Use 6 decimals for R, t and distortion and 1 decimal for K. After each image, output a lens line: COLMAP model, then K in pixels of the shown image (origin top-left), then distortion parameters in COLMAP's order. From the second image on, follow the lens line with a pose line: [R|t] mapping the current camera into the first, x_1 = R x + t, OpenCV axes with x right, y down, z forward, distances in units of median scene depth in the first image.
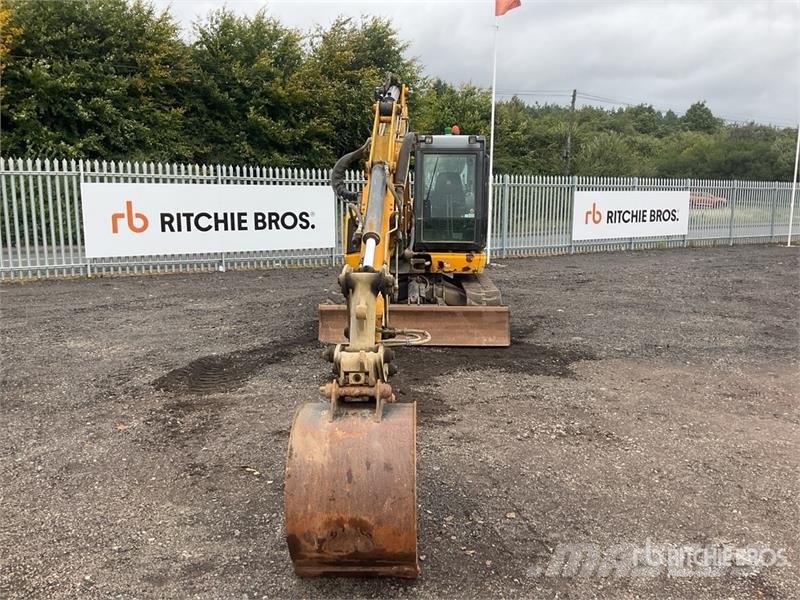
lens RADIAL K [[653.3, 0, 400.8], [0, 653.3, 301.3], [0, 0, 1]] dist [0.136238, -0.278545]
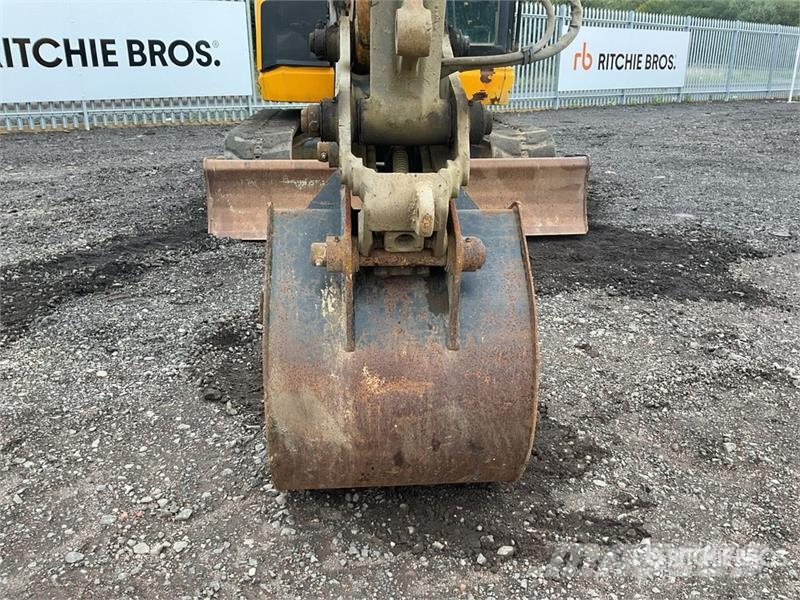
lens RADIAL K [[667.0, 0, 400.0], [0, 667.0, 300.0], [0, 0, 1]] dist [0.009450, -0.033697]
pose [[0.995099, -0.035618, 0.092241, -0.015932], [0.018761, 0.983934, 0.177542, 0.011908], [-0.097083, -0.174941, 0.979781, 0.255488]]
